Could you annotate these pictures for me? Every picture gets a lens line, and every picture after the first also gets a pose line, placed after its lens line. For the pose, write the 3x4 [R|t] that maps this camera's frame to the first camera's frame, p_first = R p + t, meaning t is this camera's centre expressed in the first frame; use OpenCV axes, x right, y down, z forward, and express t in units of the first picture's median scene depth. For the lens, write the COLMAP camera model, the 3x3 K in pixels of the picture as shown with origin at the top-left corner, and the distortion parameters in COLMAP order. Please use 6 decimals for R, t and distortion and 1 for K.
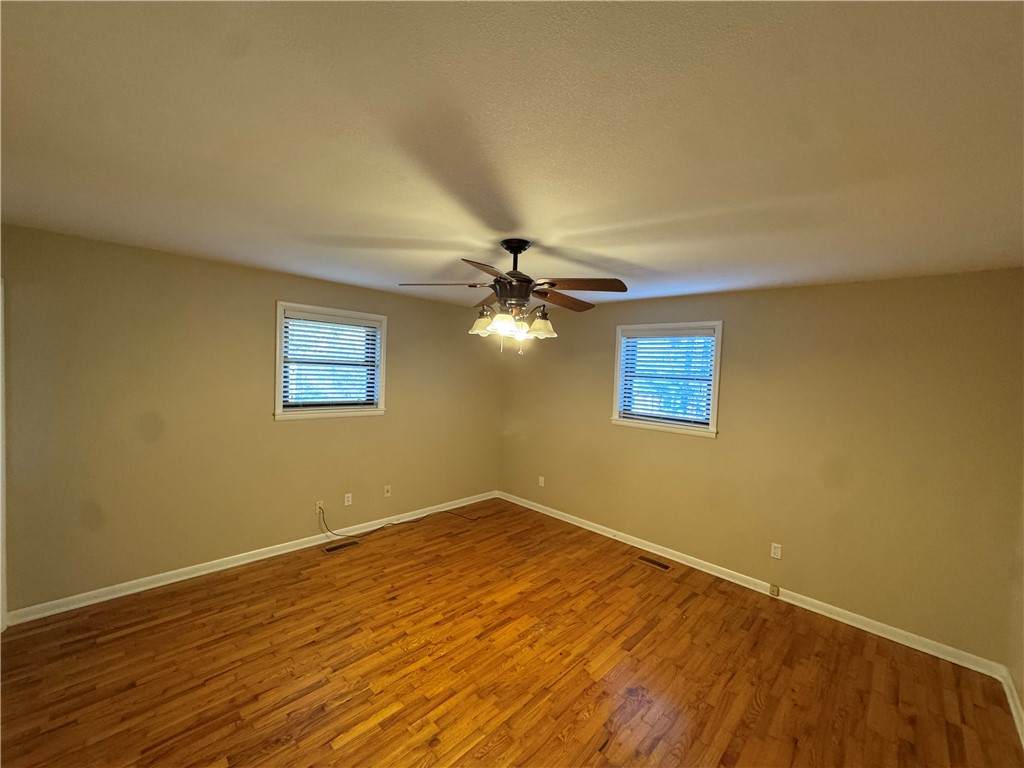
lens RADIAL K [[409.8, 0, 512.1], [0, 409.8, 386.6], [0, 0, 1]] dist [-0.001223, -0.000205]
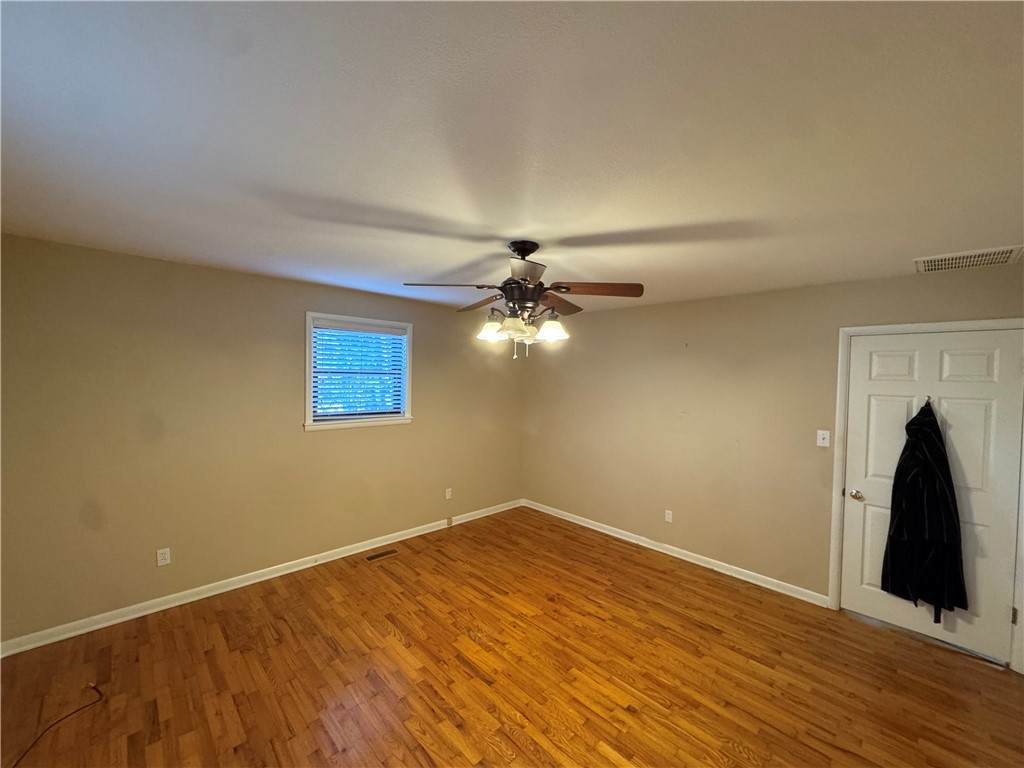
lens RADIAL K [[409.8, 0, 509.8], [0, 409.8, 385.5], [0, 0, 1]] dist [-0.001223, -0.000205]
pose [[0.029157, -0.067665, 0.997282, -0.772922], [0.025133, 0.997440, 0.066941, -0.062634], [-0.999259, 0.023113, 0.030783, 0.784189]]
